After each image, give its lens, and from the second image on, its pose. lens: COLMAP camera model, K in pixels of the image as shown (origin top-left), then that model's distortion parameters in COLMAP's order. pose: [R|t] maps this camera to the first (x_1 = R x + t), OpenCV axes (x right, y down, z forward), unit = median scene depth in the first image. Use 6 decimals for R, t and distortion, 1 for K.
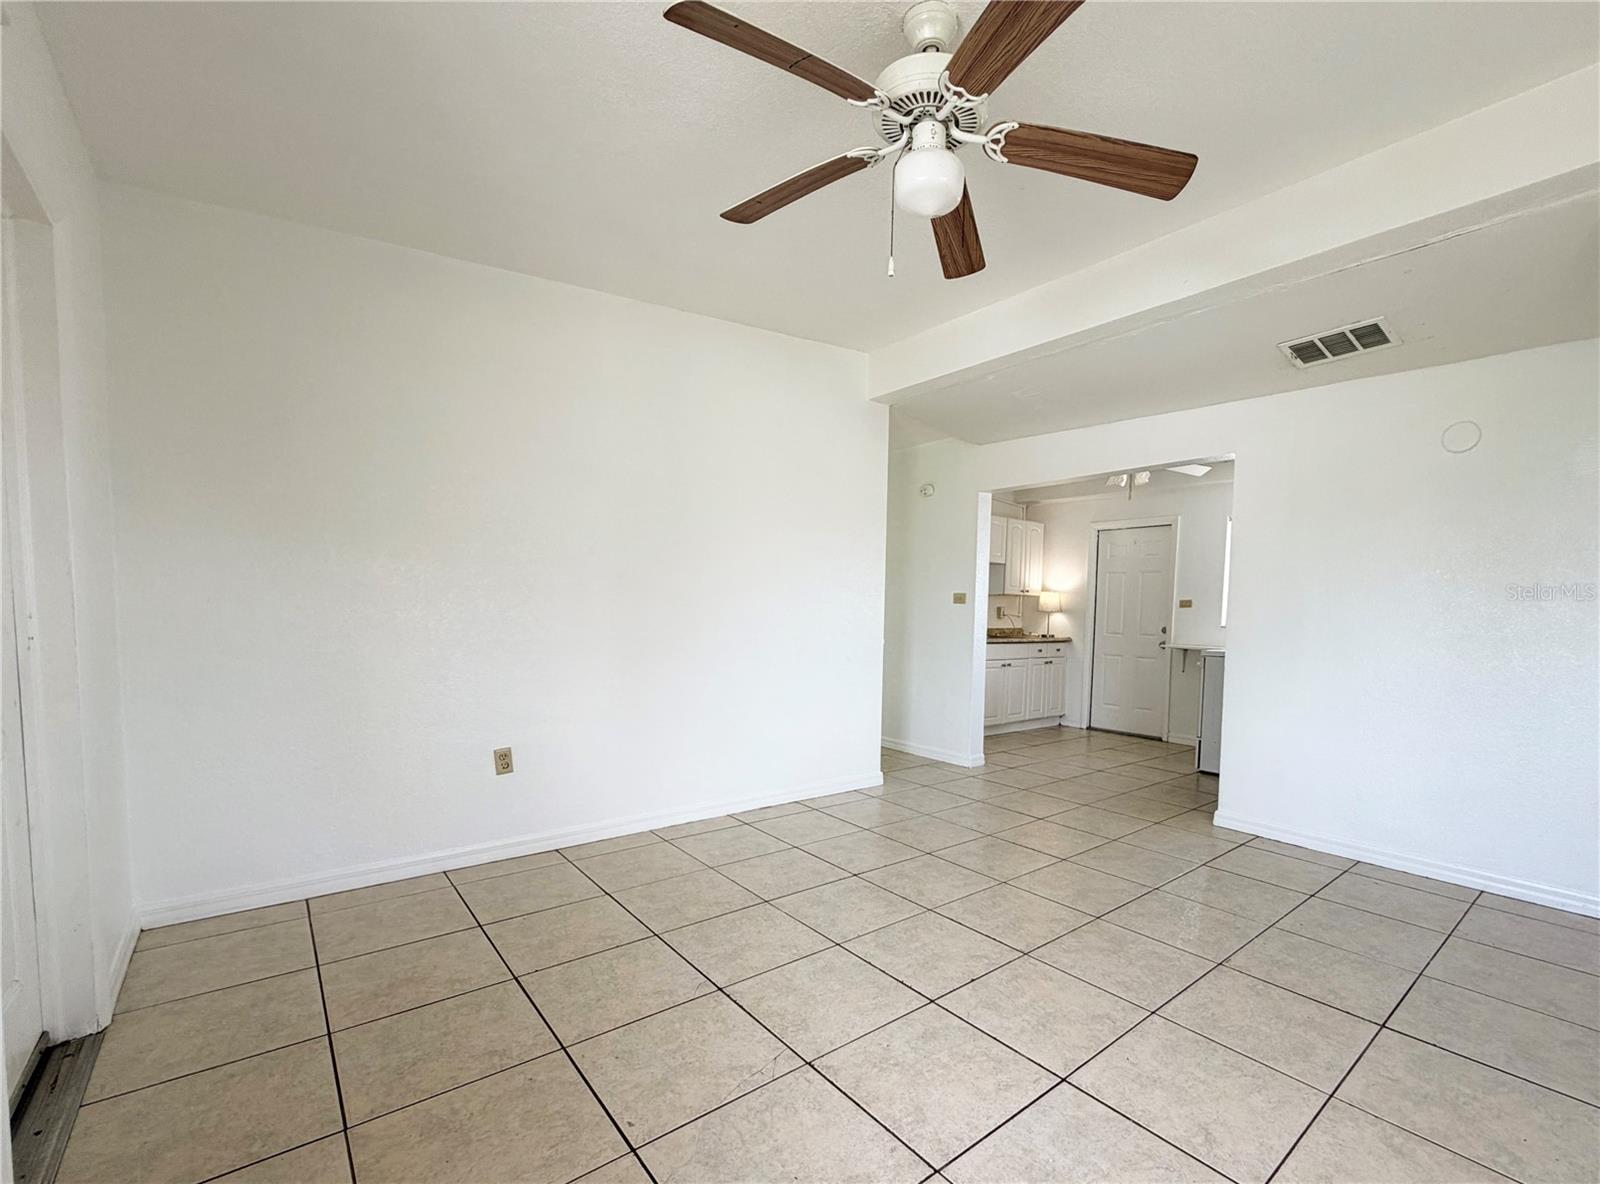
lens RADIAL K [[706.0, 0, 865.0], [0, 706.0, 661.3], [0, 0, 1]] dist [-0.001453, -0.000010]
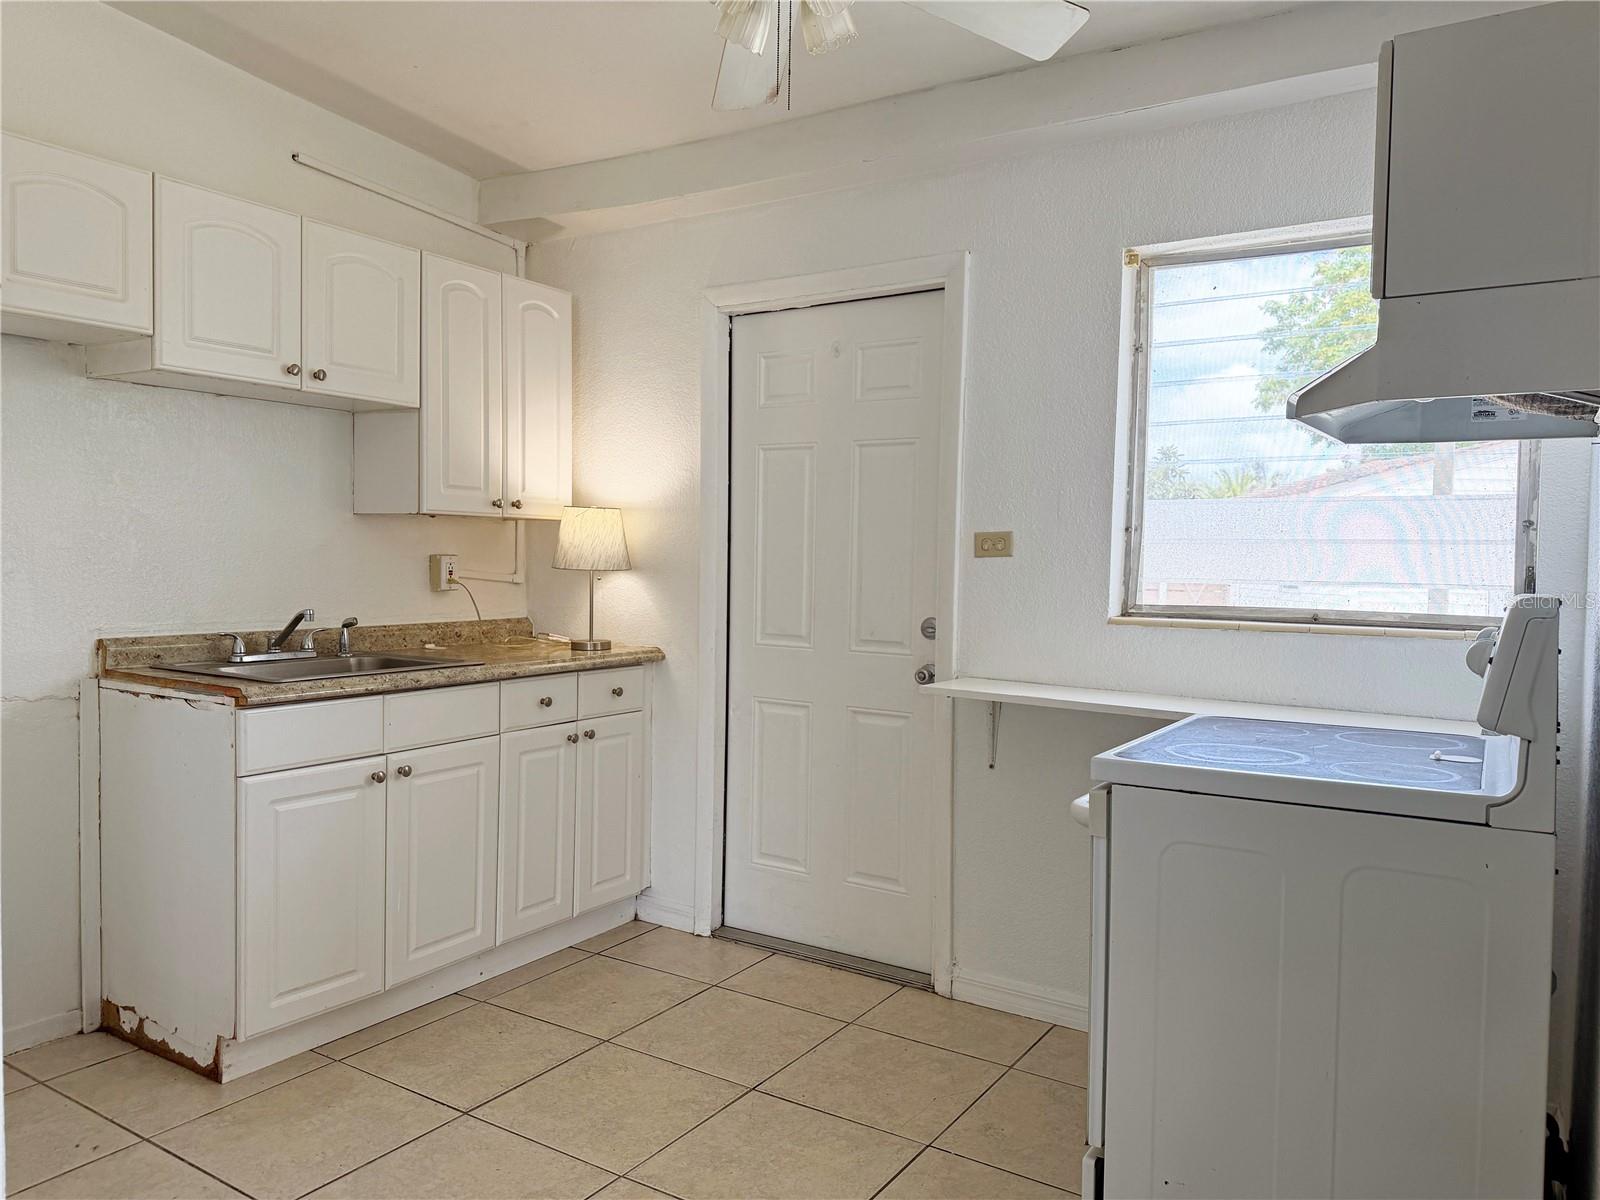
lens RADIAL K [[1136.7, 0, 788.5], [0, 1136.7, 602.4], [0, 0, 1]] dist [0.050593, -0.062380]
pose [[0.958772, -0.017601, 0.283629, 0.202247], [0.025308, 0.999403, -0.023531, -0.041623], [-0.283046, 0.029739, 0.958645, 0.488224]]
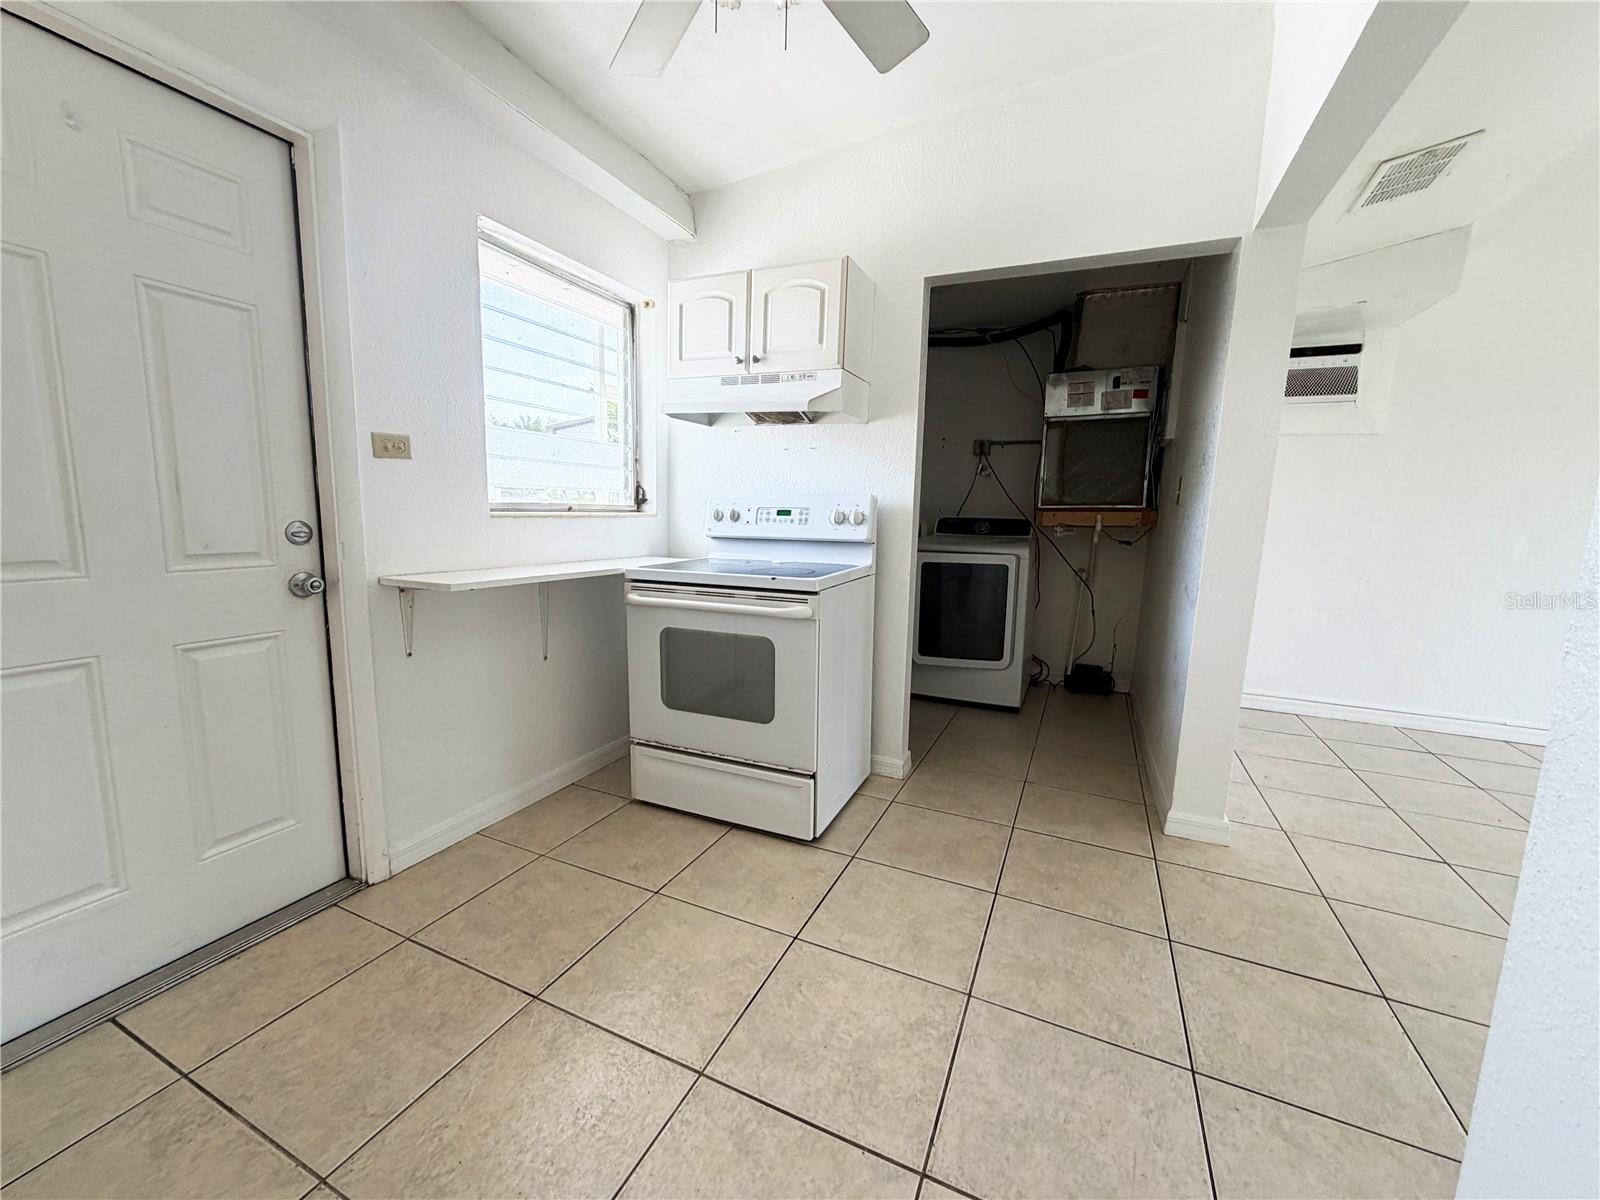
lens RADIAL K [[641.2, 0, 798.4], [0, 641.2, 603.4], [0, 0, 1]] dist [-0.001614, 0.000931]
pose [[-0.423206, -0.165062, 0.890871, 0.094470], [0.031963, 0.979933, 0.196747, -0.055788], [-0.905470, 0.111740, -0.409437, 0.845298]]
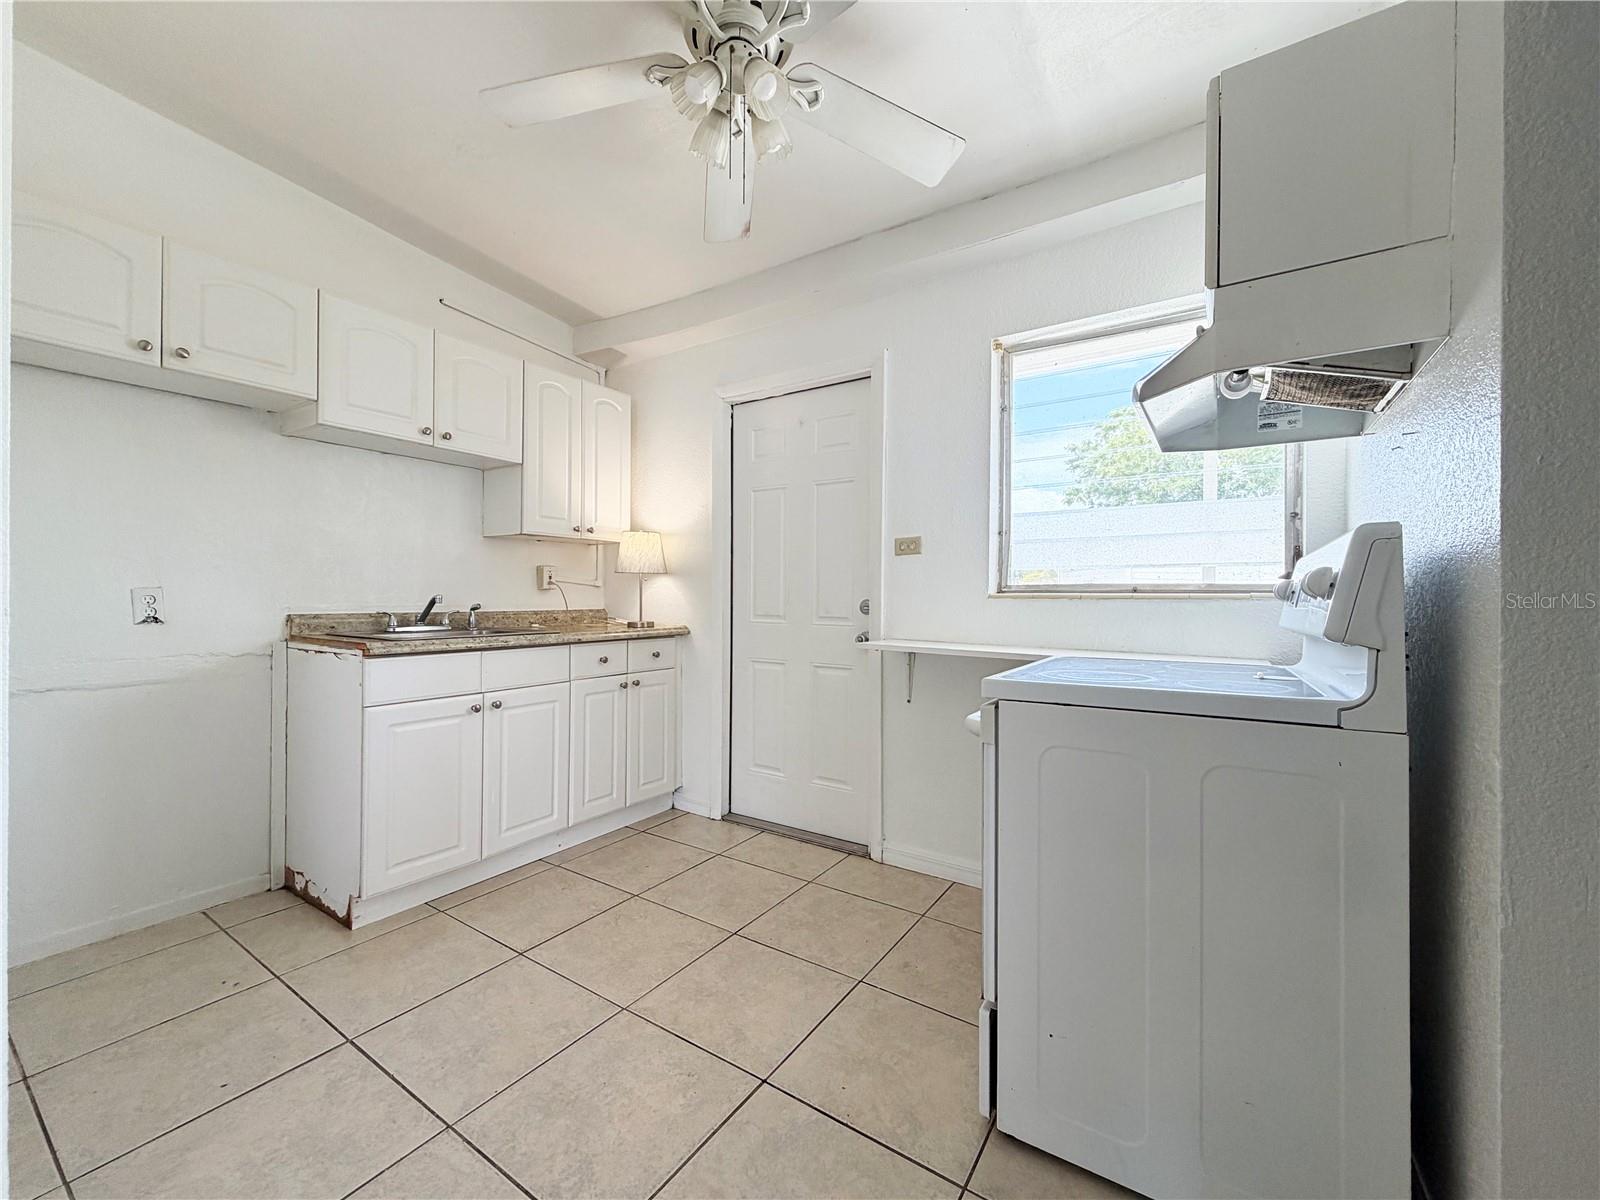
lens RADIAL K [[641.2, 0, 789.9], [0, 641.2, 599.6], [0, 0, 1]] dist [-0.001614, 0.000931]
pose [[0.963075, -0.015778, 0.268770, 0.242815], [0.033408, 0.997570, -0.061146, -0.023348], [-0.267152, 0.067867, 0.961262, 0.560831]]
